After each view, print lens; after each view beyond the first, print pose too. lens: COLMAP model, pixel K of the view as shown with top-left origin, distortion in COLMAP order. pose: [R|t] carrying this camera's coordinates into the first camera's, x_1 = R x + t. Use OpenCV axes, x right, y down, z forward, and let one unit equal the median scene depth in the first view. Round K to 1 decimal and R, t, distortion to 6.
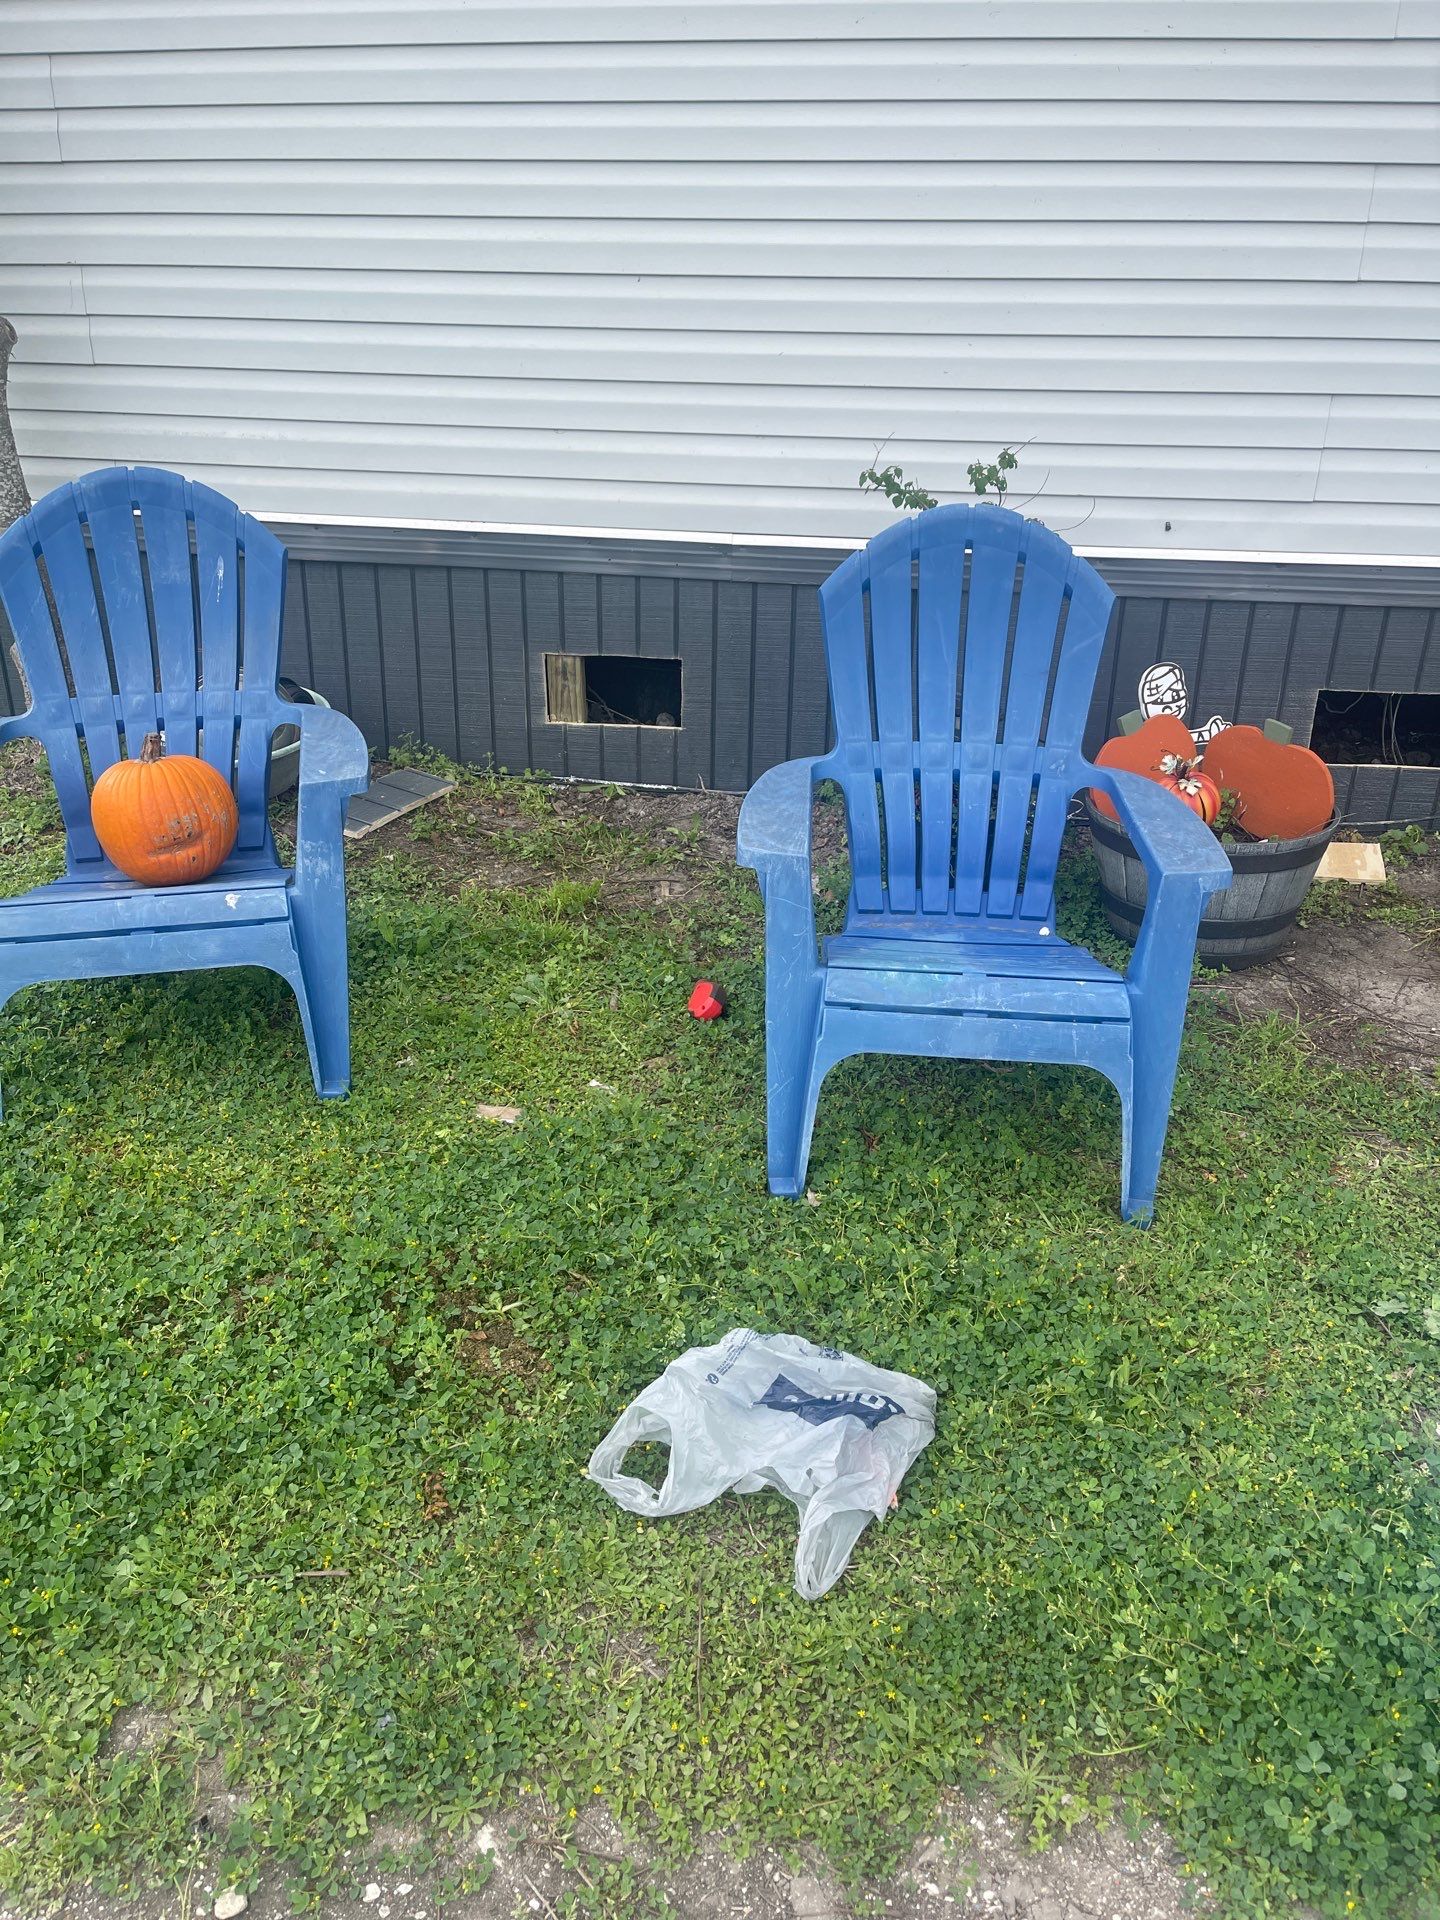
lens RADIAL K [[1449.6, 0, 720.0], [0, 1449.6, 960.0], [0, 0, 1]] dist [0.083416, -0.129631]
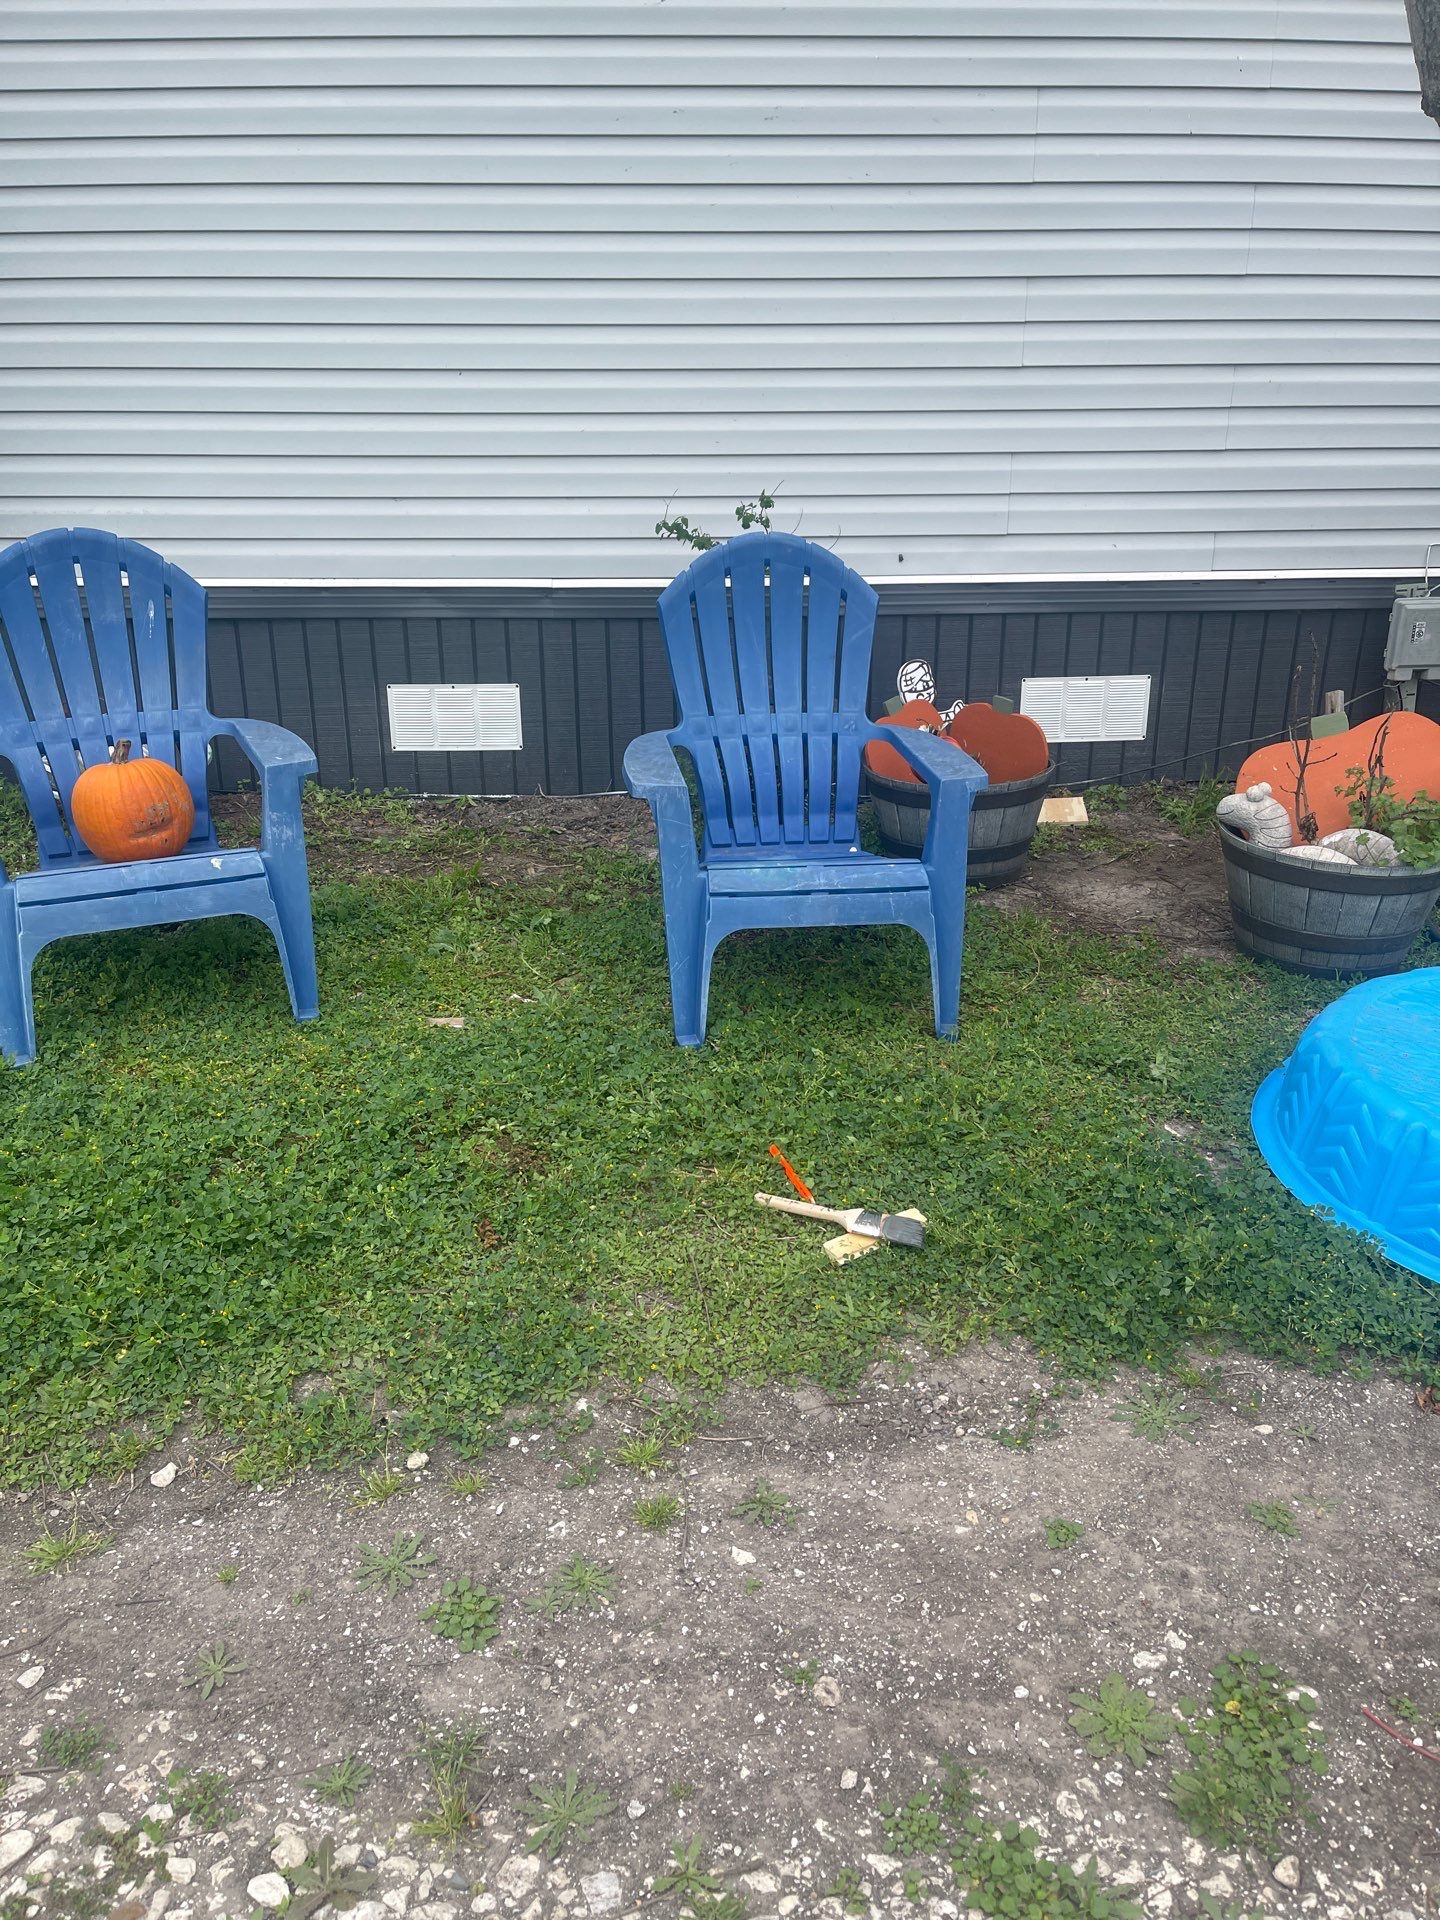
lens RADIAL K [[1449.6, 0, 720.0], [0, 1449.6, 960.0], [0, 0, 1]] dist [0.083416, -0.129631]
pose [[0.981045, -0.084902, 0.174190, -0.131522], [0.095324, 0.994069, -0.052352, 0.136386], [-0.168712, 0.067964, 0.983319, -0.258507]]
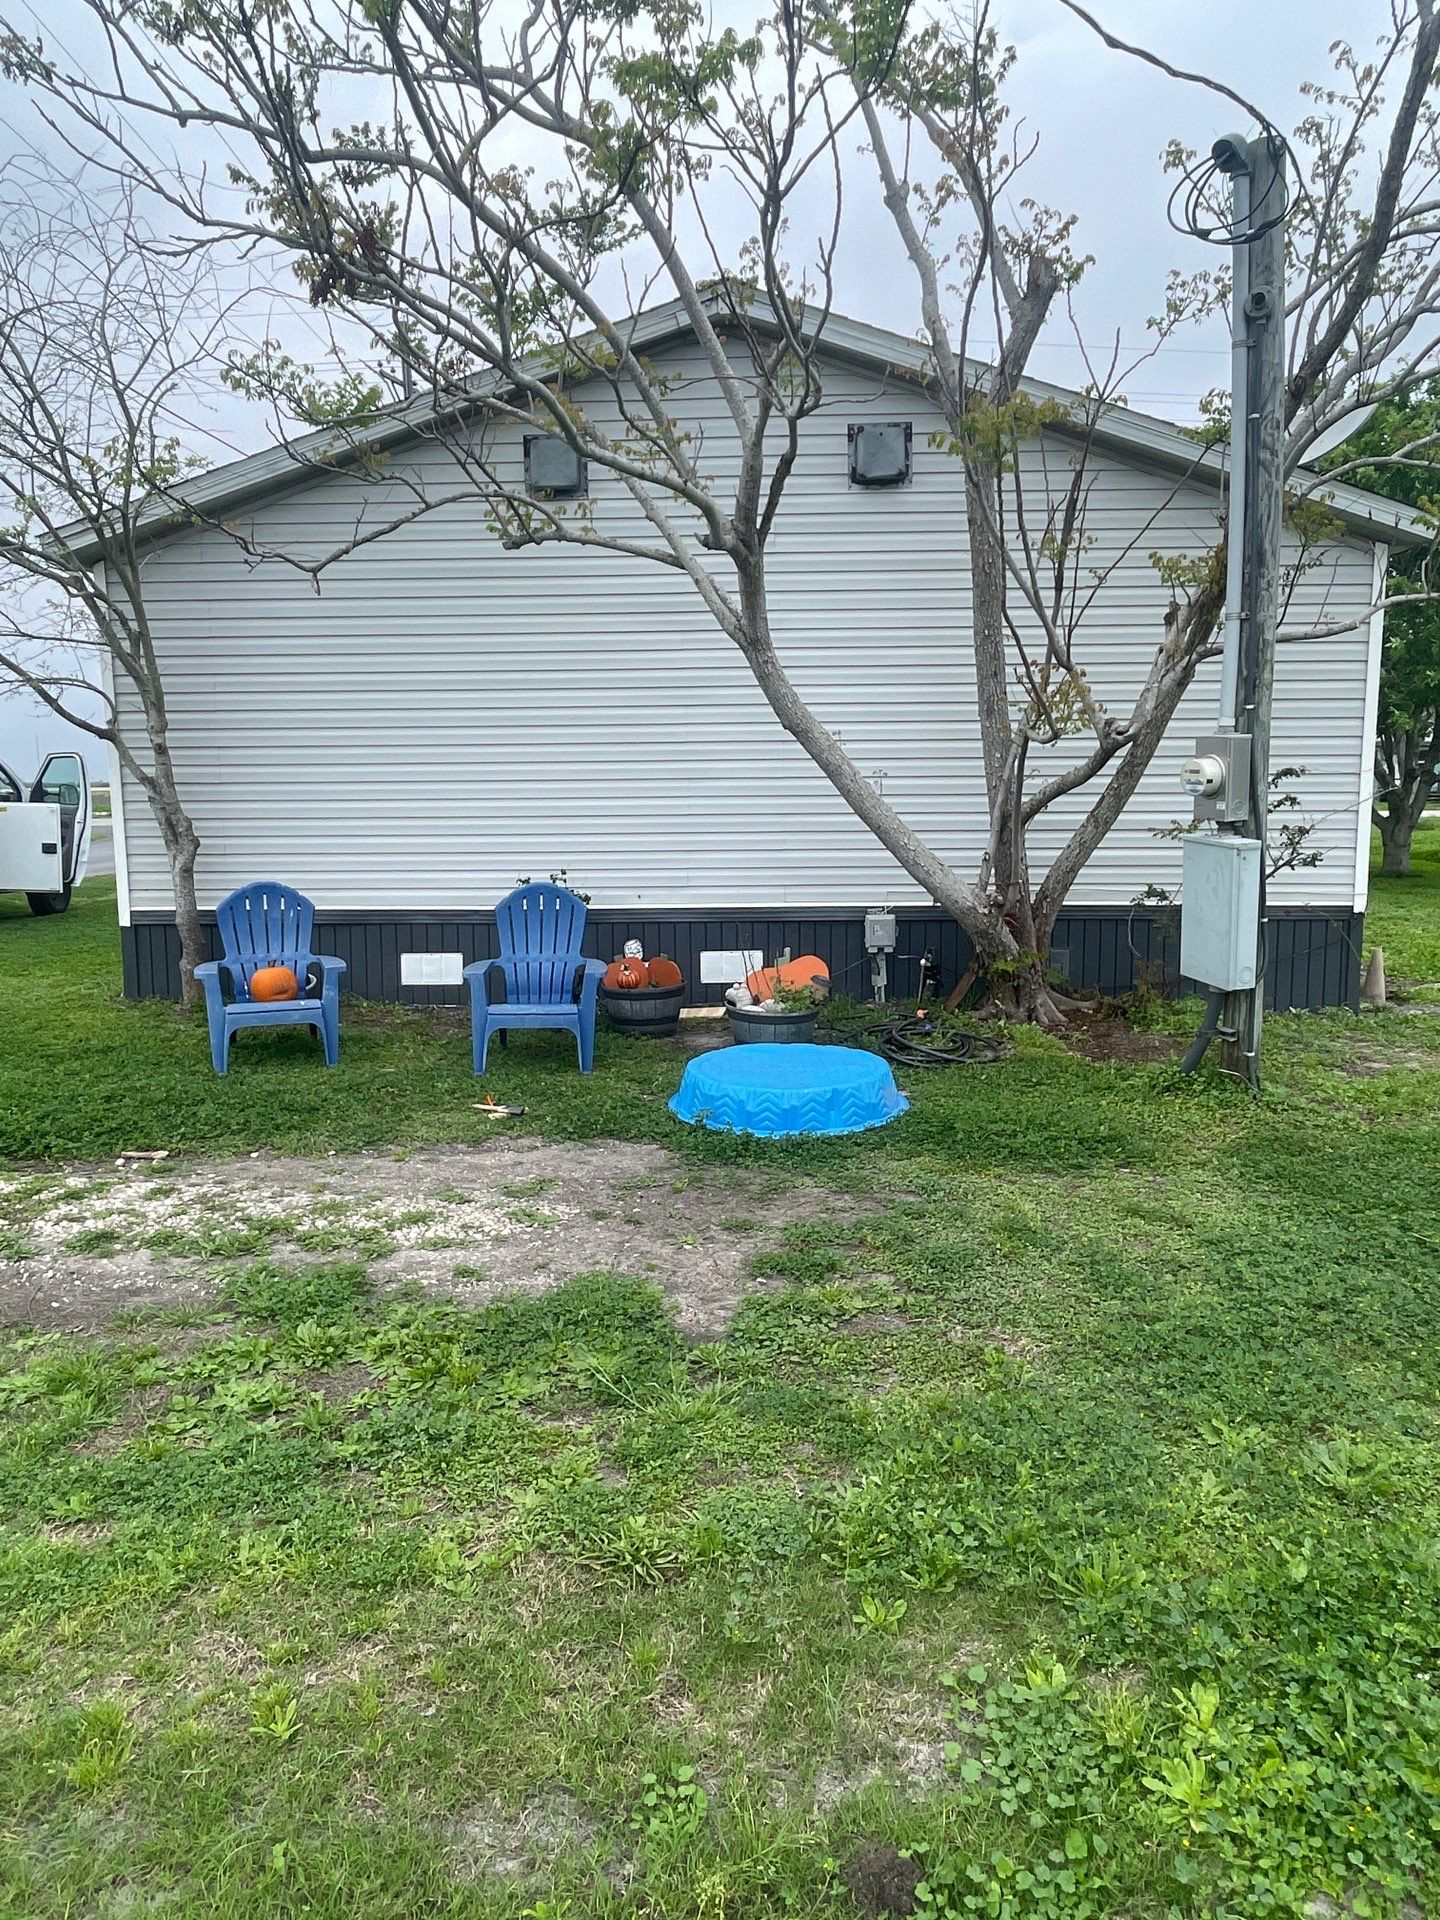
lens RADIAL K [[1239.8, 0, 720.0], [0, 1239.8, 960.0], [0, 0, 1]] dist [-0.005929, -0.002036]
pose [[0.991166, -0.039668, 0.126554, 0.217106], [0.075874, 0.952242, -0.295767, 0.695486], [-0.108777, 0.302757, 0.946840, -1.587121]]
